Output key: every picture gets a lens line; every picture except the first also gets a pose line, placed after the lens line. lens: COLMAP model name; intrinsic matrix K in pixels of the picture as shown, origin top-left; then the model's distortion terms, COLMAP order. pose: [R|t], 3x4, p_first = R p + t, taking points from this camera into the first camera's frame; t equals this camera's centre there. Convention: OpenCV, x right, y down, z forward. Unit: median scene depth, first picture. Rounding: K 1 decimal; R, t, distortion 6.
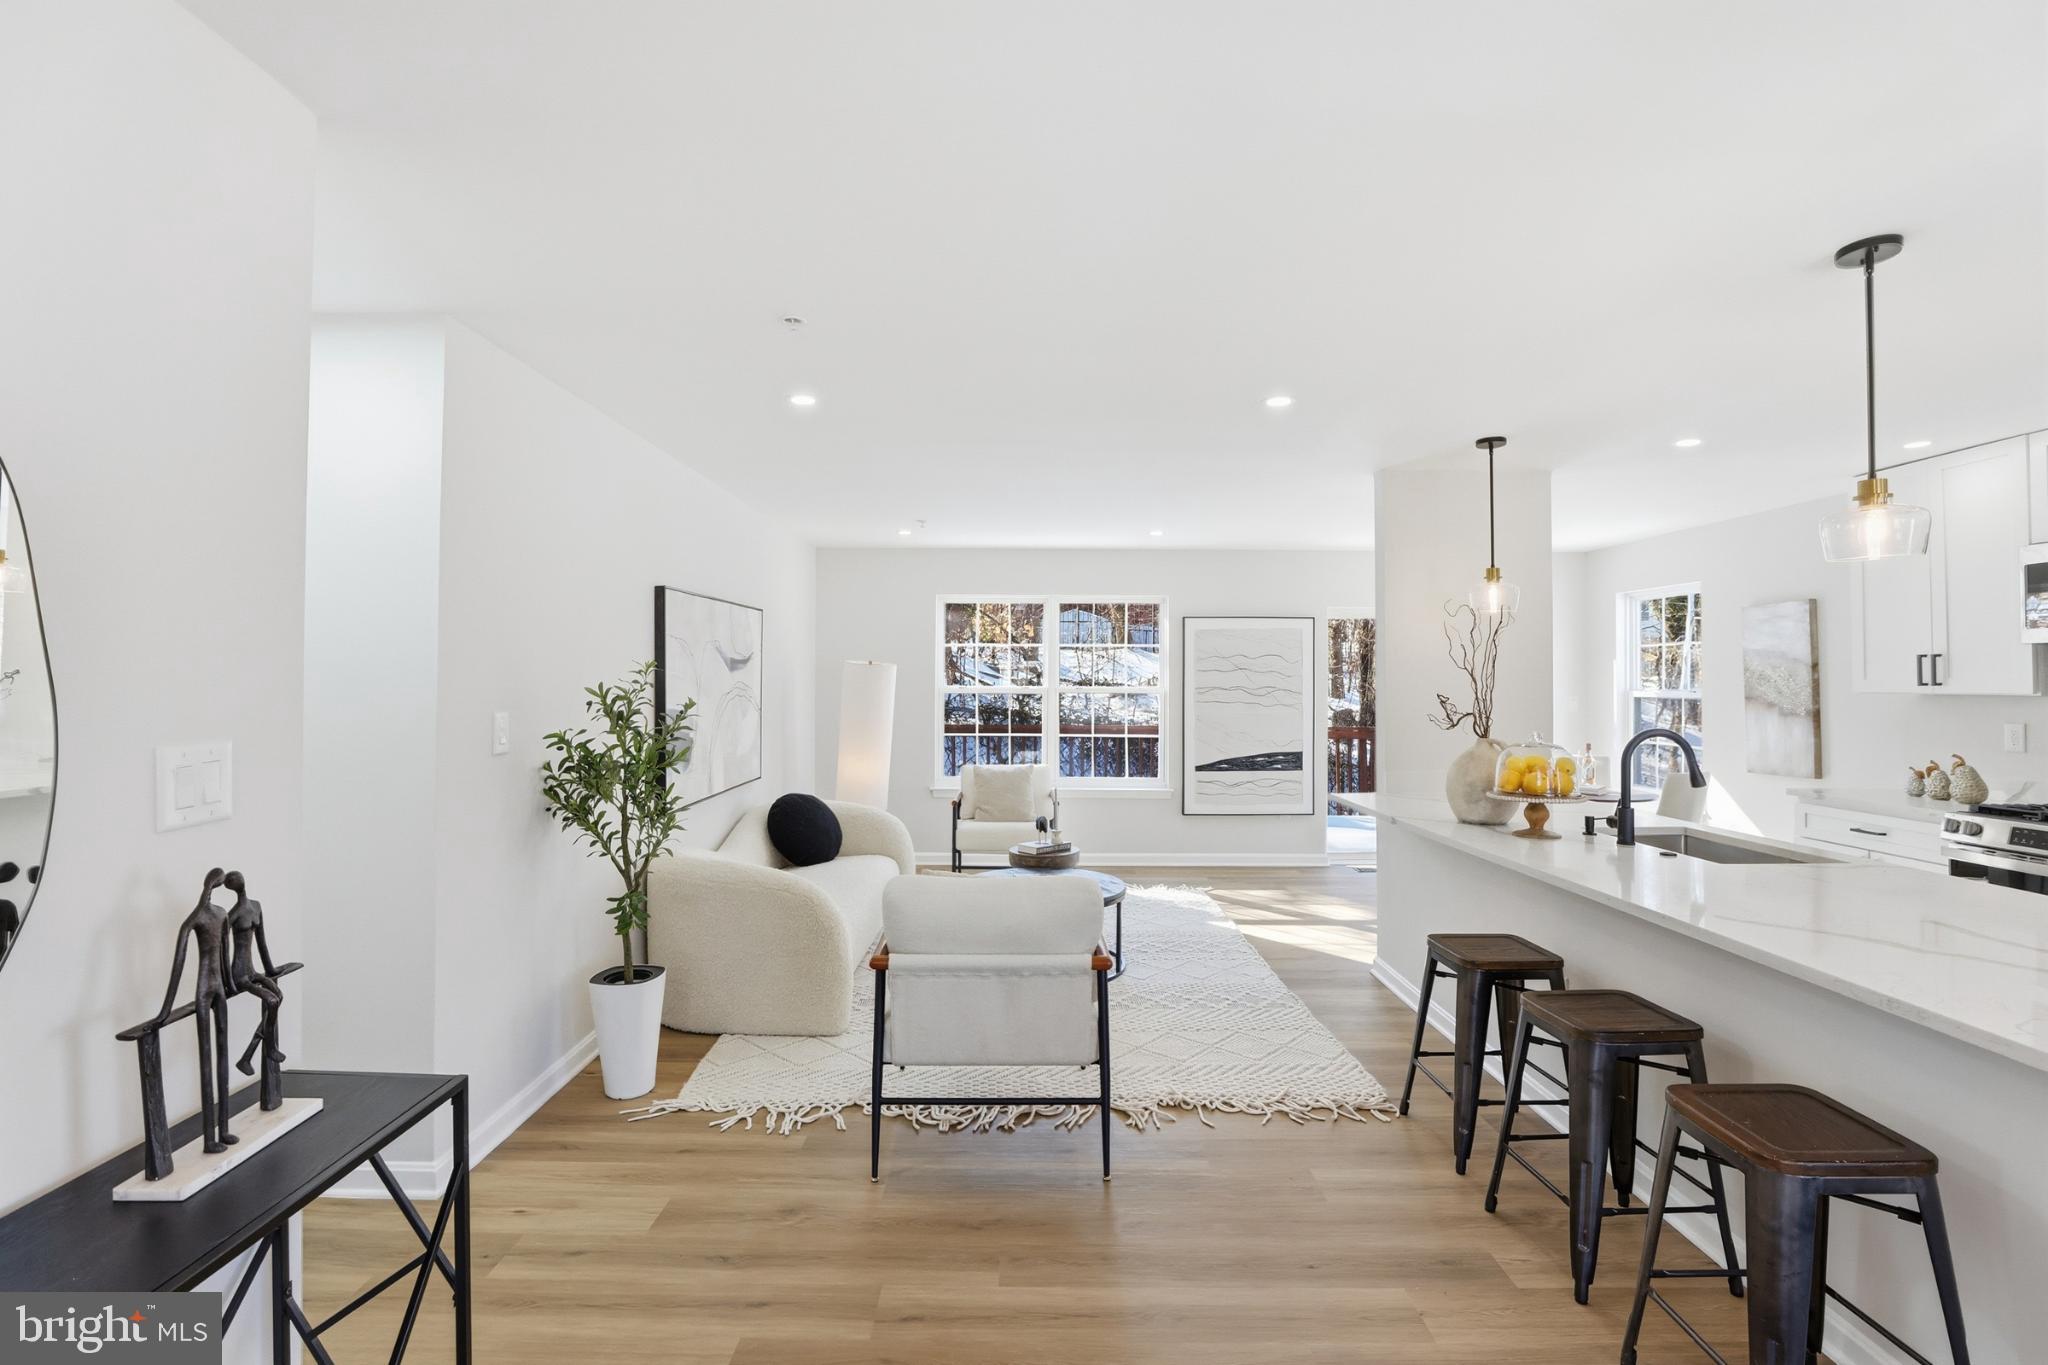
lens RADIAL K [[947.5, 0, 1022.3], [0, 947.5, 661.2], [0, 0, 1]] dist [-0.050209, 0.019607]
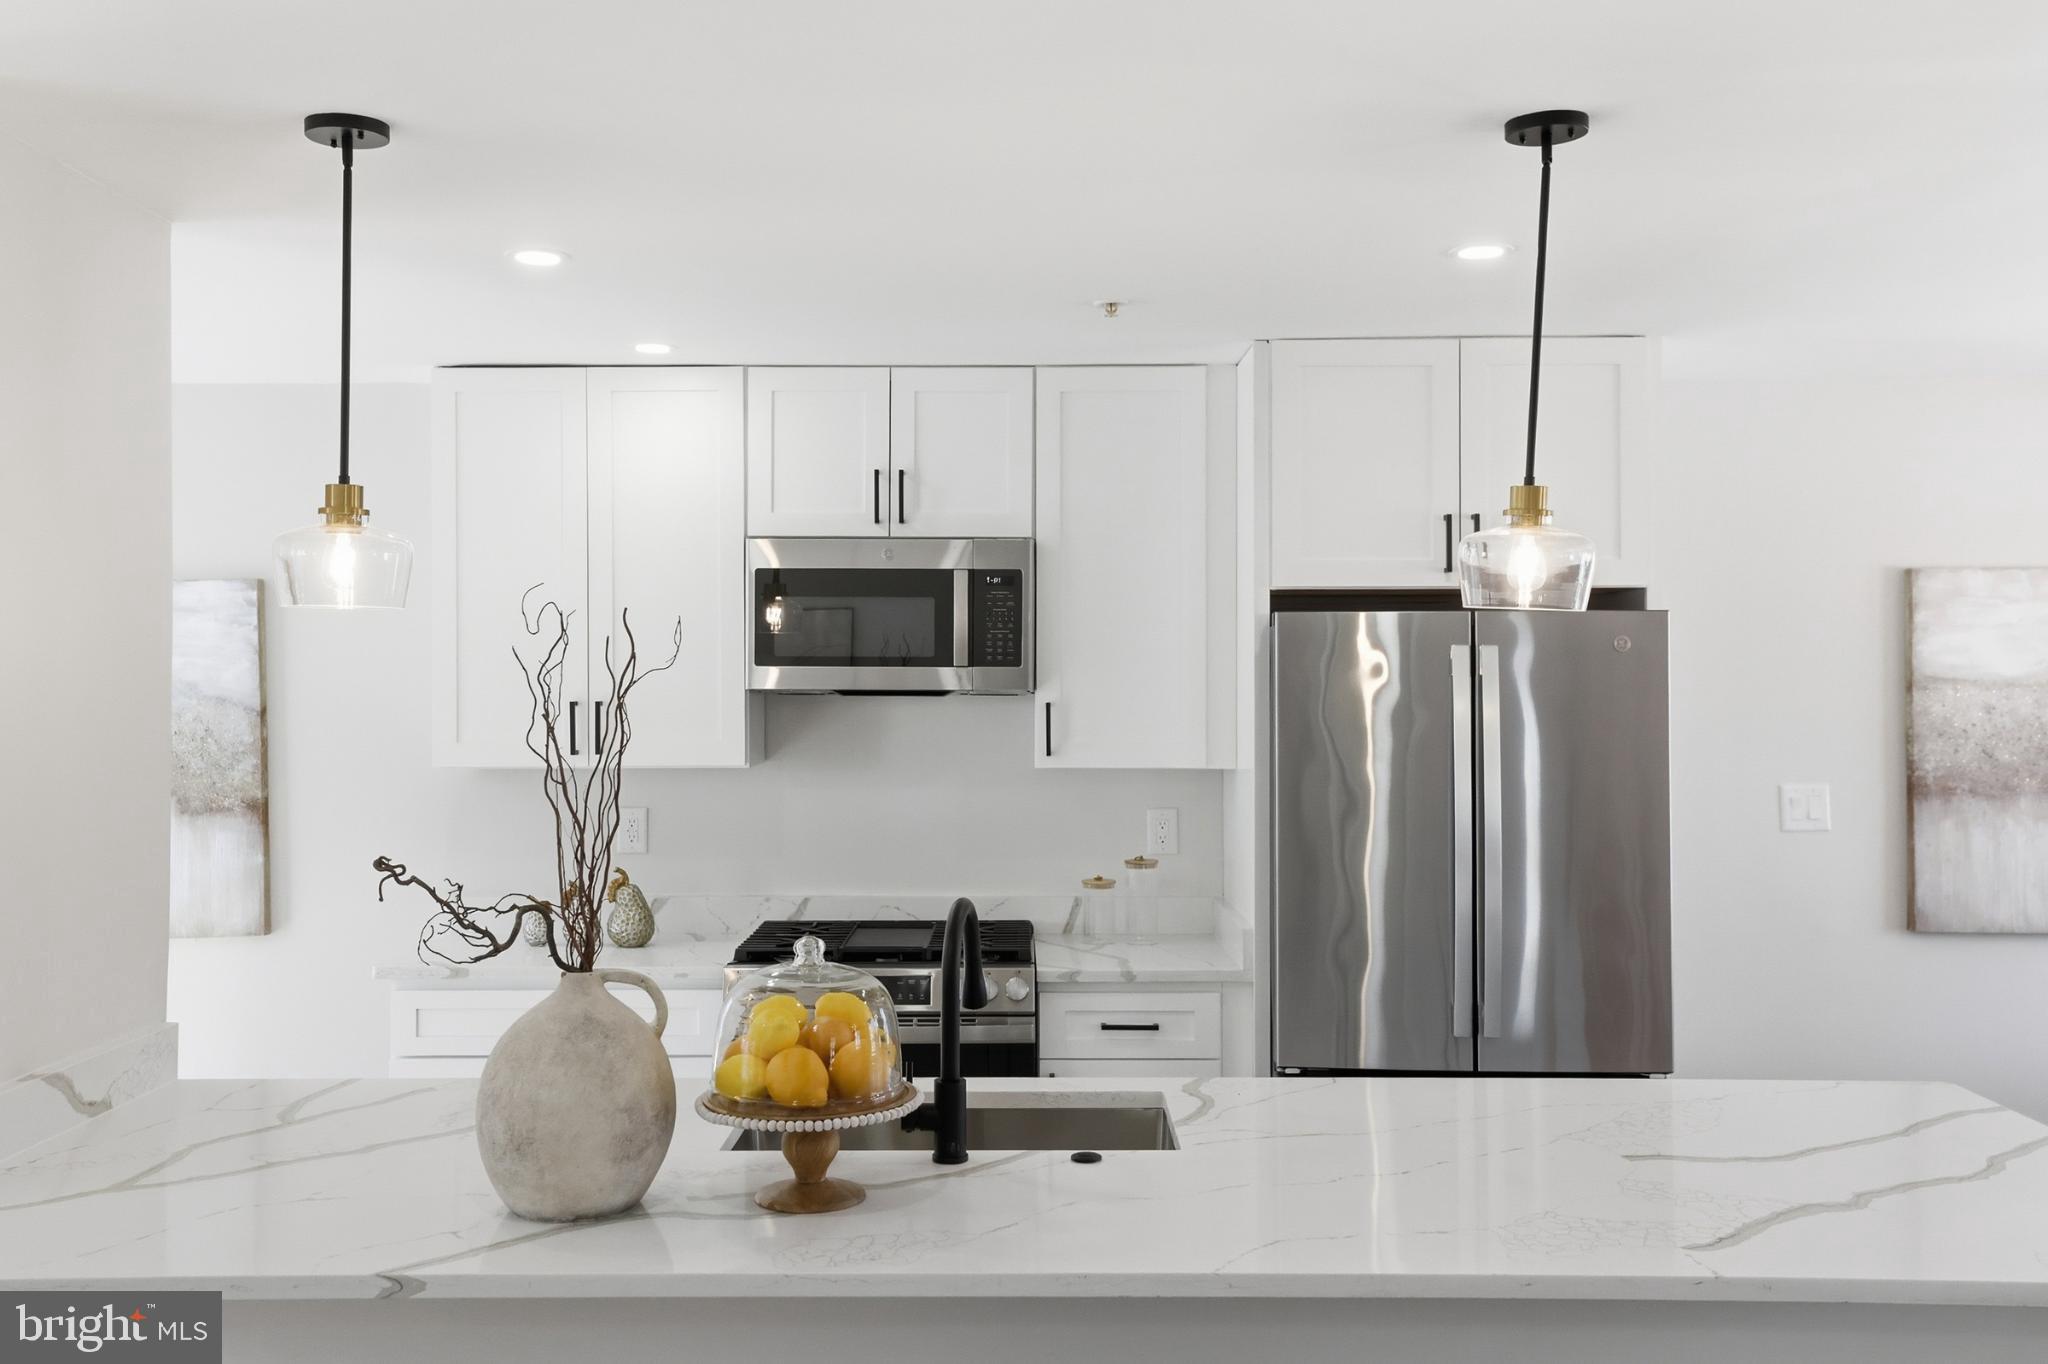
lens RADIAL K [[1858.8, 0, 1078.5], [0, 1858.8, 675.7], [0, 0, 1]] dist [0.002074, 0.005406]
pose [[0.002966, -0.003555, 0.999989, -0.258949], [-0.019823, 0.999797, 0.003613, -0.045258], [-0.999799, -0.019833, 0.002895, 0.913830]]
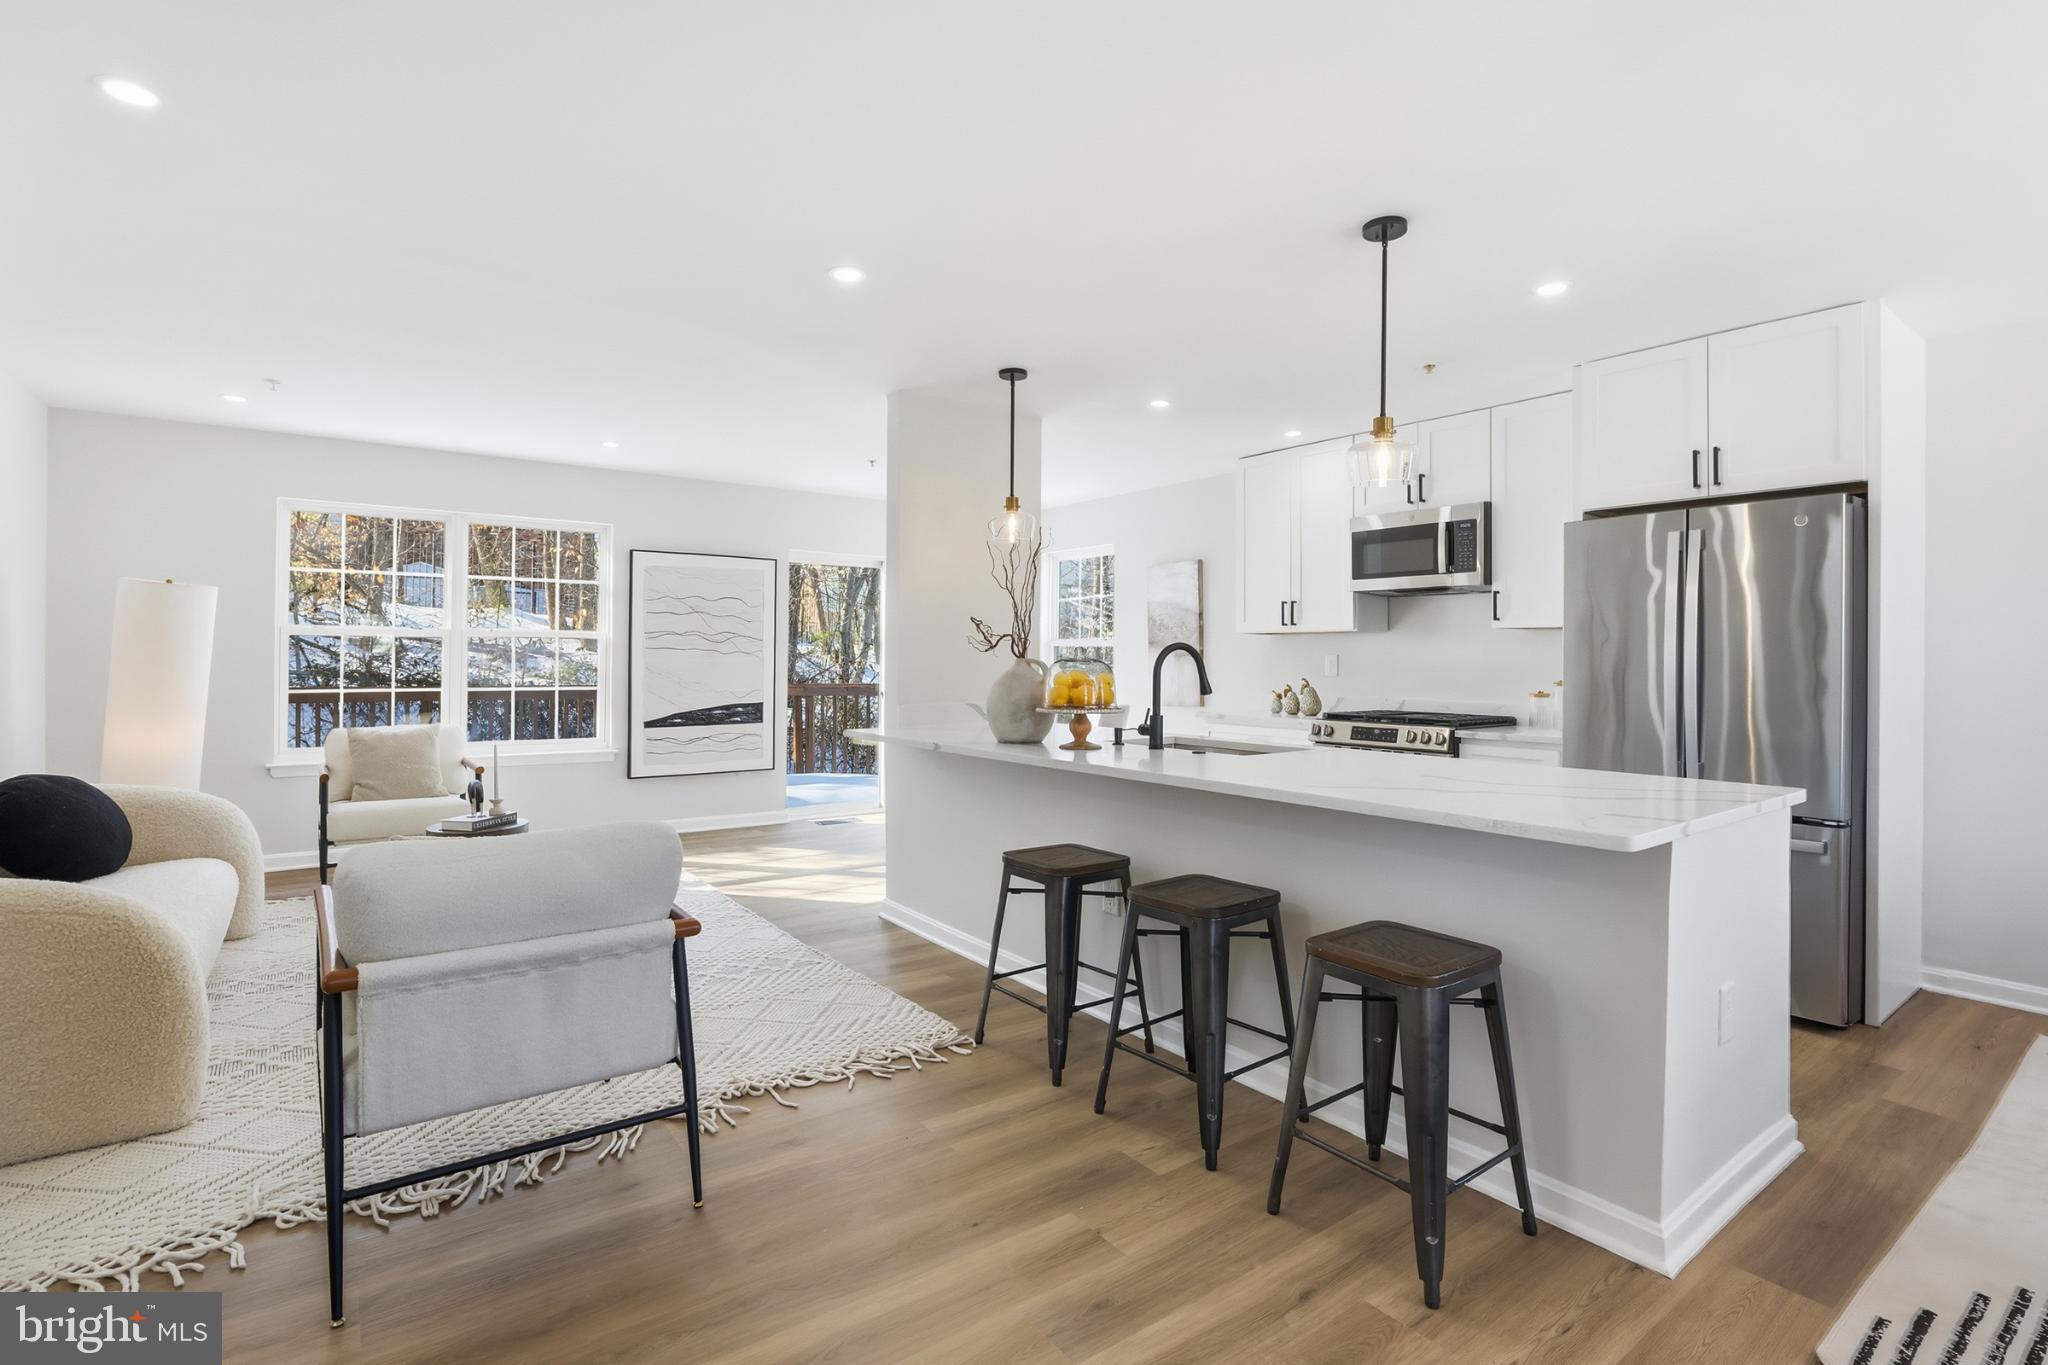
lens RADIAL K [[967.3, 0, 1022.4], [0, 967.3, 653.9], [0, 0, 1]] dist [-0.022779, 0.000603]
pose [[0.807036, 0.003681, 0.590491, -0.138659], [-0.014771, 0.999794, 0.013954, 0.070711], [-0.590317, -0.019983, 0.806924, 0.179936]]
